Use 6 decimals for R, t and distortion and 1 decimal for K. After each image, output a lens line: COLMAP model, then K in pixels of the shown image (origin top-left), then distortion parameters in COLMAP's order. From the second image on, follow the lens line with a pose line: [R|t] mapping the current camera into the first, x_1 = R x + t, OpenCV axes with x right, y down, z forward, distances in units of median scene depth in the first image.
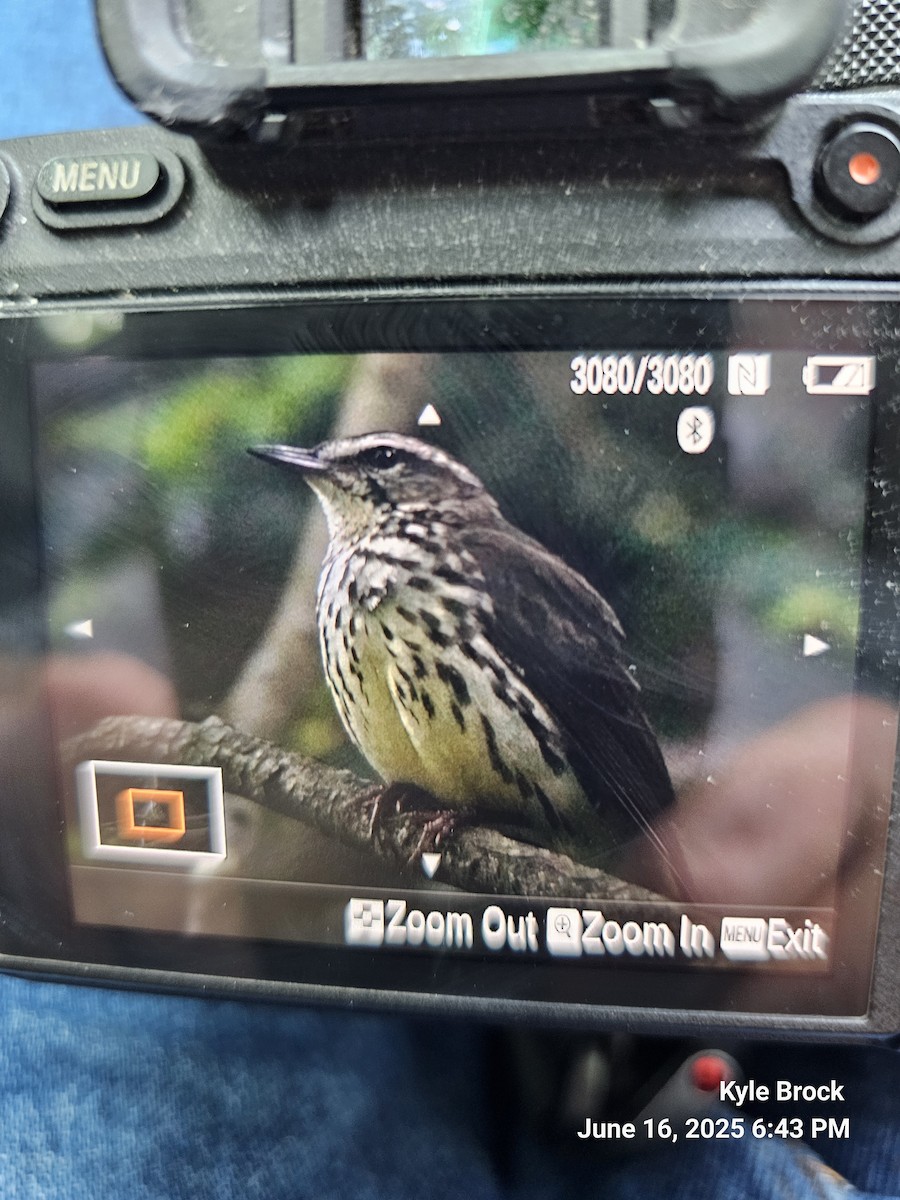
lens RADIAL K [[1020.8, 0, 446.2], [0, 1020.8, 608.6], [0, 0, 1]] dist [-0.112993, 0.028524]
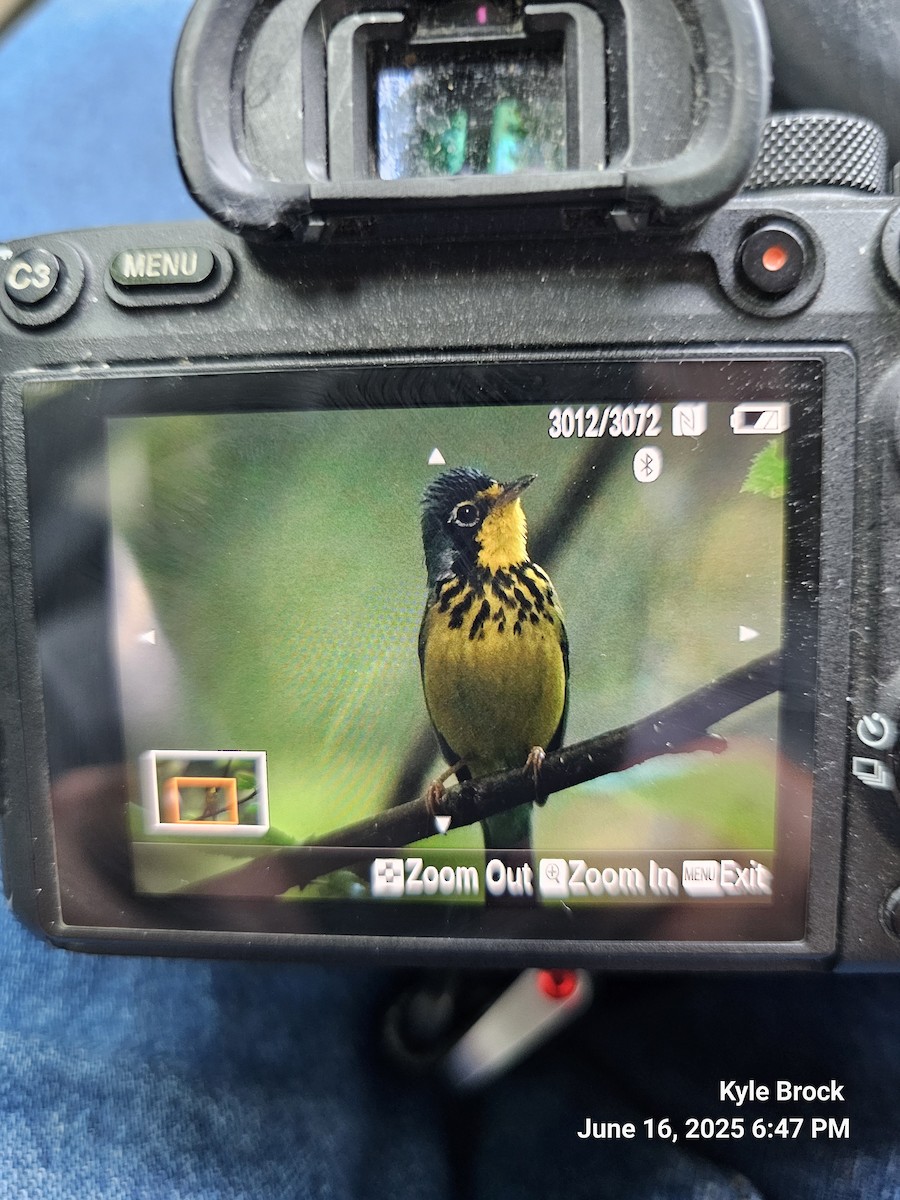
lens RADIAL K [[1000.6, 0, 450.7], [0, 1000.6, 614.0], [0, 0, 1]] dist [-0.091859, 0.022703]
pose [[0.998062, -0.021288, 0.058471, -0.074157], [0.024235, 0.998447, -0.050172, 0.063849], [-0.057312, 0.051492, 0.997028, -0.211474]]
